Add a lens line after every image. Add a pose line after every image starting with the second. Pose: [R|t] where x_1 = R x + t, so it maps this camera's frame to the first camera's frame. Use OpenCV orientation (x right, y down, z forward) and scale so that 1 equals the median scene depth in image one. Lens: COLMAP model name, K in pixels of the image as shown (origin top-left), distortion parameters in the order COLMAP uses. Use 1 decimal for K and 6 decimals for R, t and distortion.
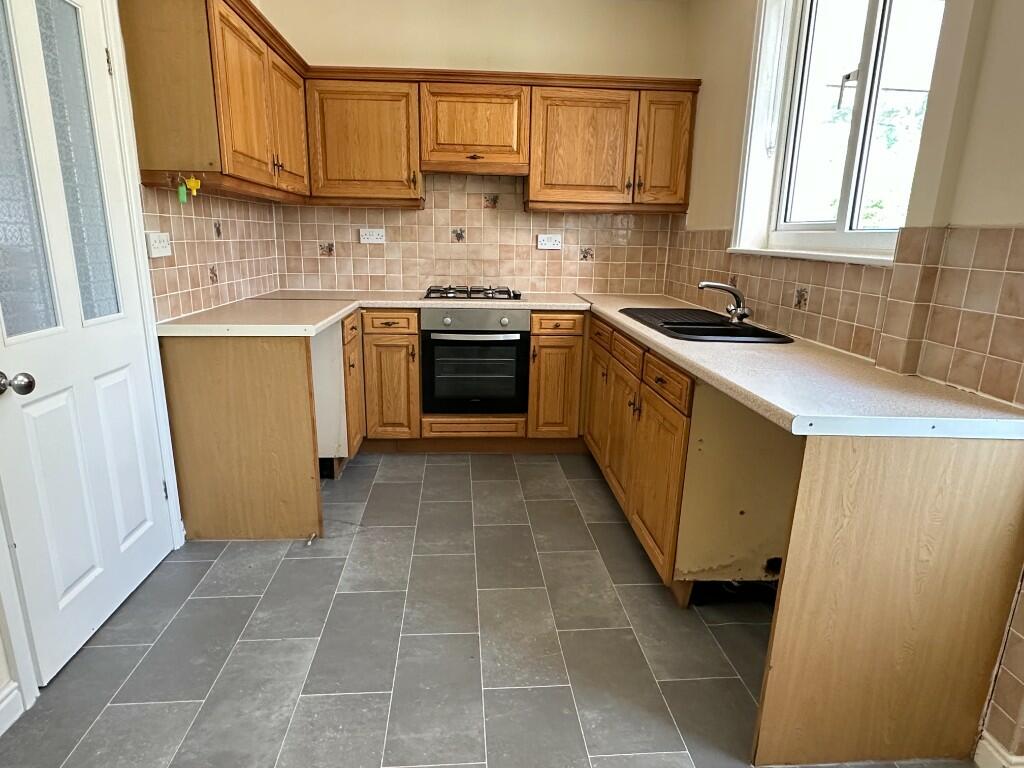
lens RADIAL K [[593.8, 0, 512.0], [0, 593.8, 384.0], [0, 0, 1]] dist [-0.004862, -0.000933]
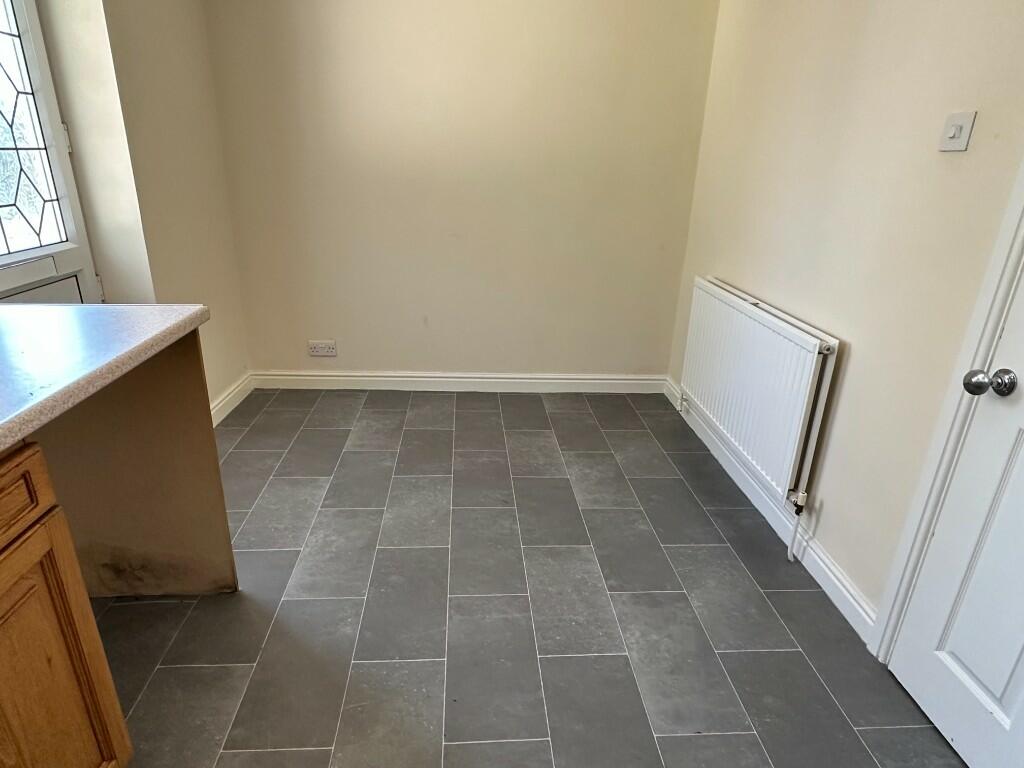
lens RADIAL K [[593.8, 0, 512.0], [0, 593.8, 384.0], [0, 0, 1]] dist [-0.004862, -0.000933]
pose [[-0.998874, -0.045863, -0.012170, -0.131865], [-0.044477, 0.815601, 0.576902, -0.437323], [-0.016533, 0.576794, -0.816723, 1.615648]]
